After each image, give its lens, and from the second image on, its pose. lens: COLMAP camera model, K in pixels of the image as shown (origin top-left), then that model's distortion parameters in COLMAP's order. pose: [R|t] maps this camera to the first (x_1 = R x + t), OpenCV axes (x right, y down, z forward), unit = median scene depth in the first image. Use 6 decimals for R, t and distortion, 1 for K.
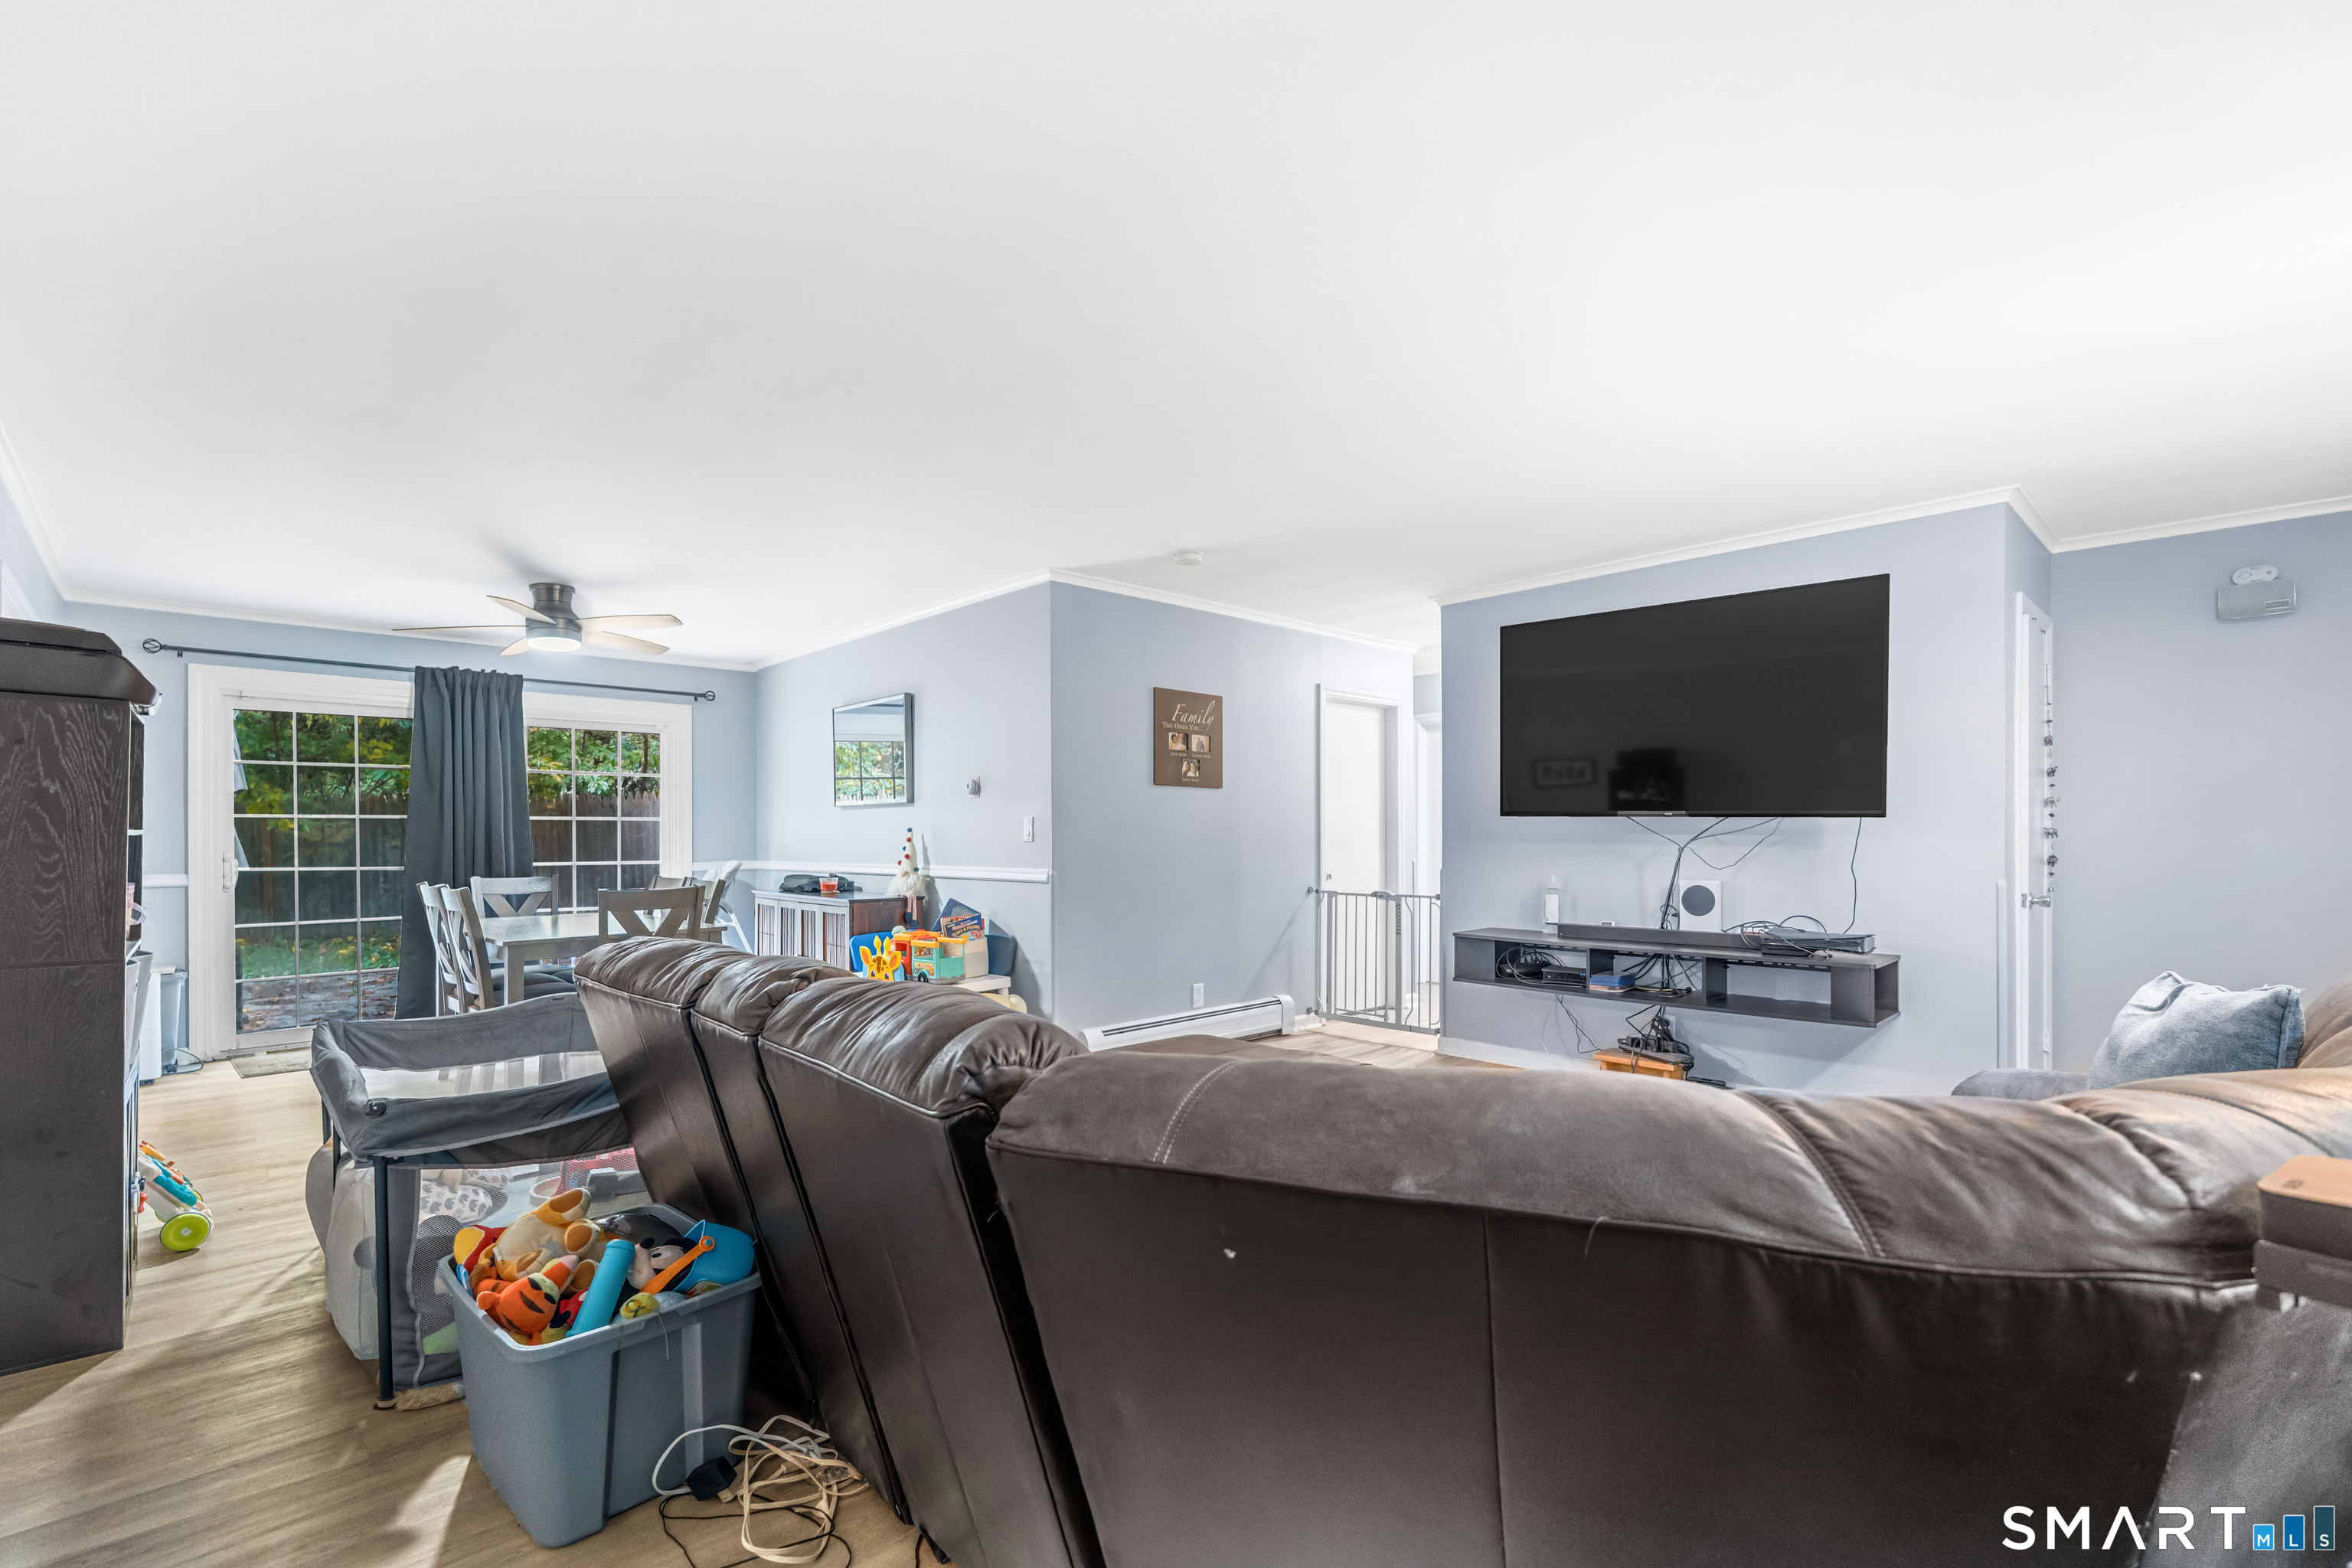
lens RADIAL K [[1038.6, 0, 1162.1], [0, 1038.6, 835.0], [0, 0, 1]] dist [-0.002871, -0.000560]
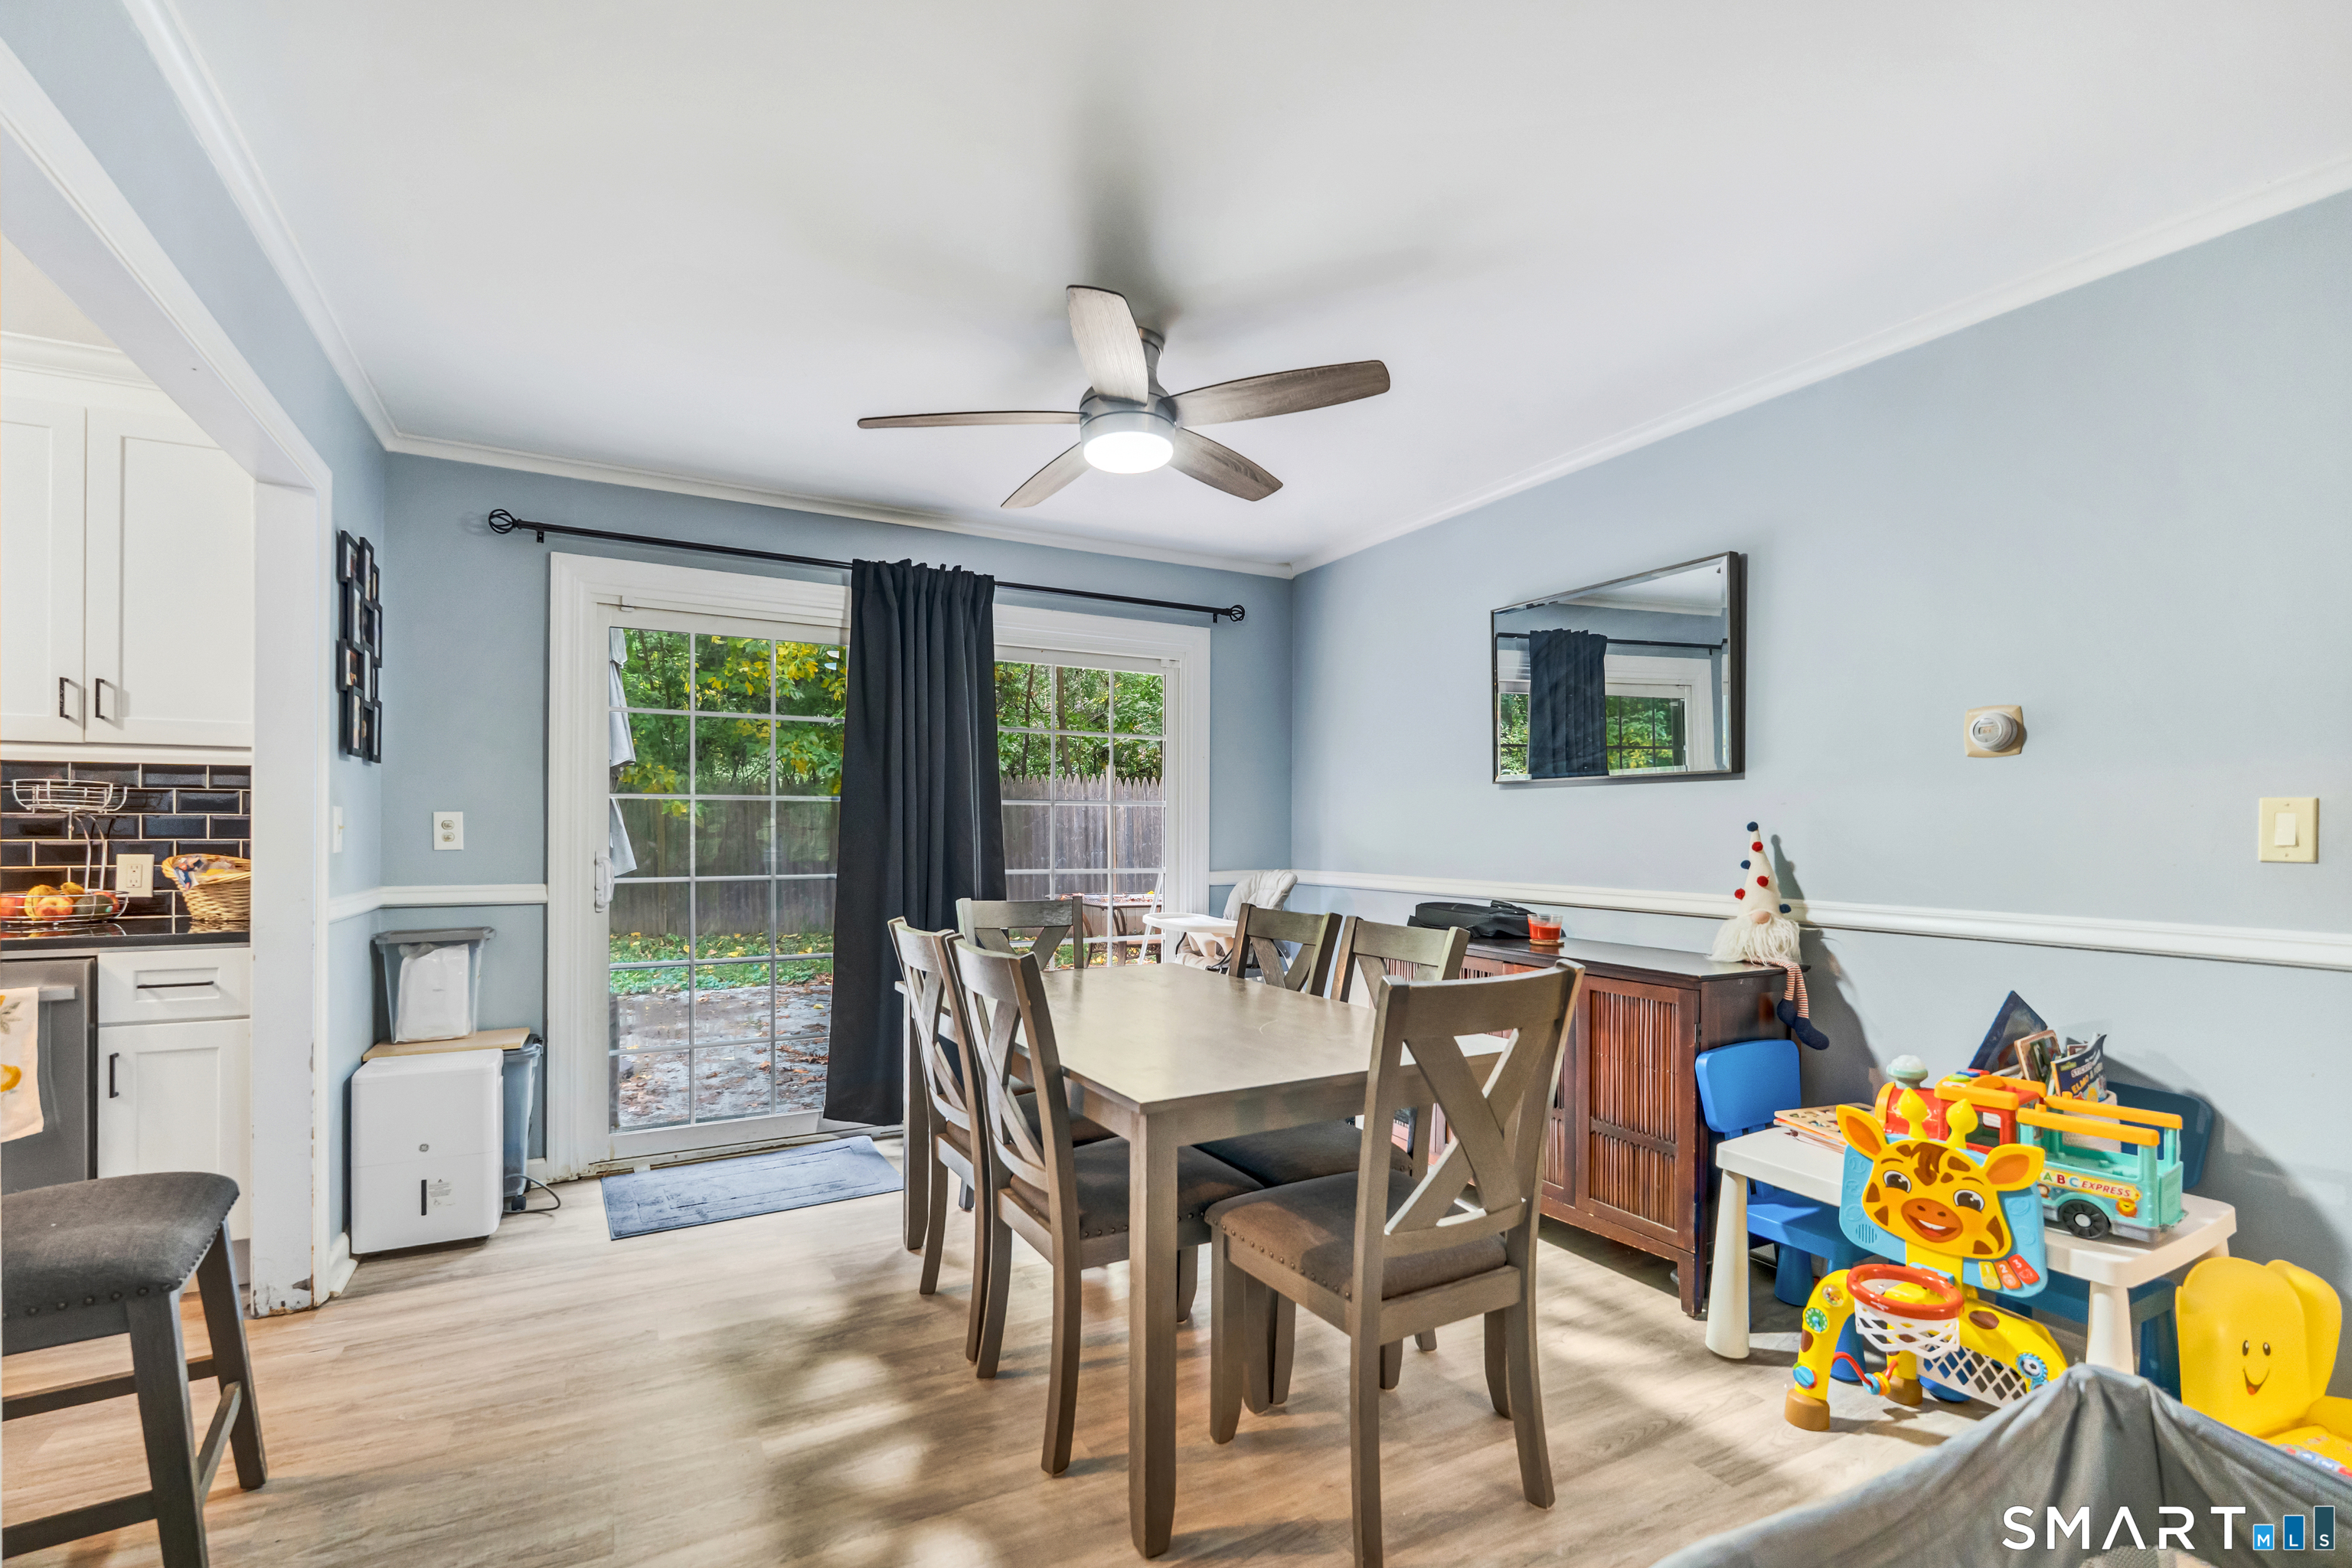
lens RADIAL K [[1038.6, 0, 1163.6], [0, 1038.6, 832.8], [0, 0, 1]] dist [-0.002871, -0.000560]
pose [[0.964995, 0.012852, -0.261951, -0.367001], [-0.011312, 0.999909, 0.007386, -0.002114], [0.262022, -0.004164, 0.965053, 0.434026]]
